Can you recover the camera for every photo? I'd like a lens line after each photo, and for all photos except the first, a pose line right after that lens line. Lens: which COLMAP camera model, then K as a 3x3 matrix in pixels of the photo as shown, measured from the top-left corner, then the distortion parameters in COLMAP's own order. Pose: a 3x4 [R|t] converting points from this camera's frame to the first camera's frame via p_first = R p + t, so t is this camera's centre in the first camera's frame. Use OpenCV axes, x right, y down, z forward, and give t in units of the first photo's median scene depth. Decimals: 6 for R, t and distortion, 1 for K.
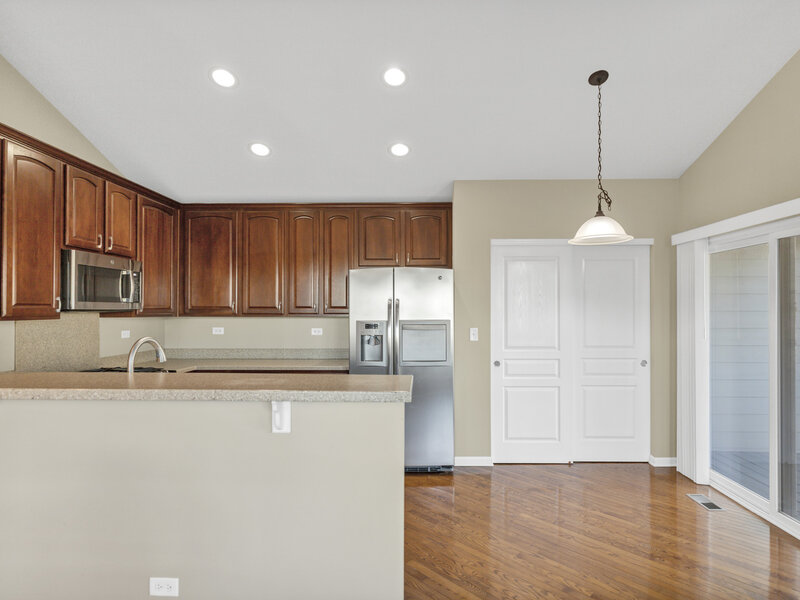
lens RADIAL K [[453.9, 0, 420.5], [0, 453.9, 307.4], [0, 0, 1]] dist [-0.004632, -0.002117]
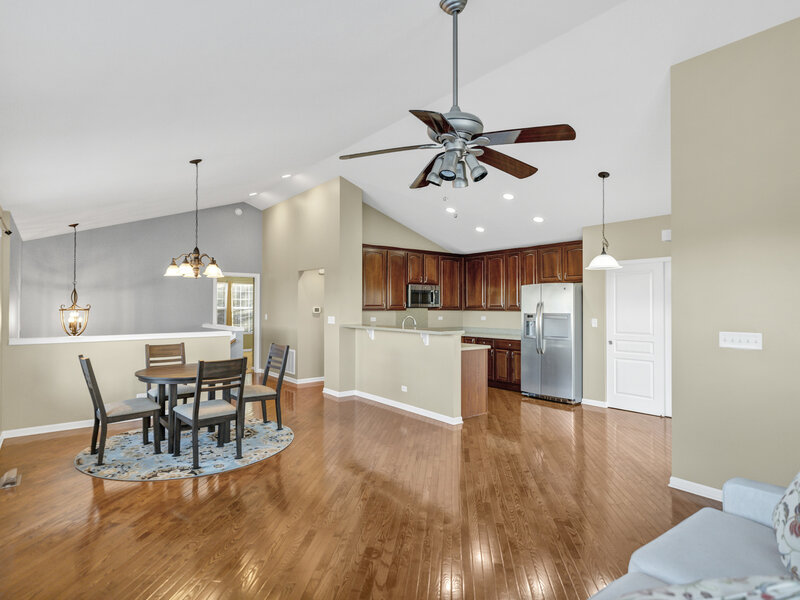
lens RADIAL K [[453.9, 0, 399.1], [0, 453.9, 302.1], [0, 0, 1]] dist [-0.004632, -0.002117]
pose [[0.623905, -0.007008, -0.781469, 0.998247], [0.003044, 0.999974, -0.006537, -0.005296], [0.781494, 0.001699, 0.623910, -0.557643]]
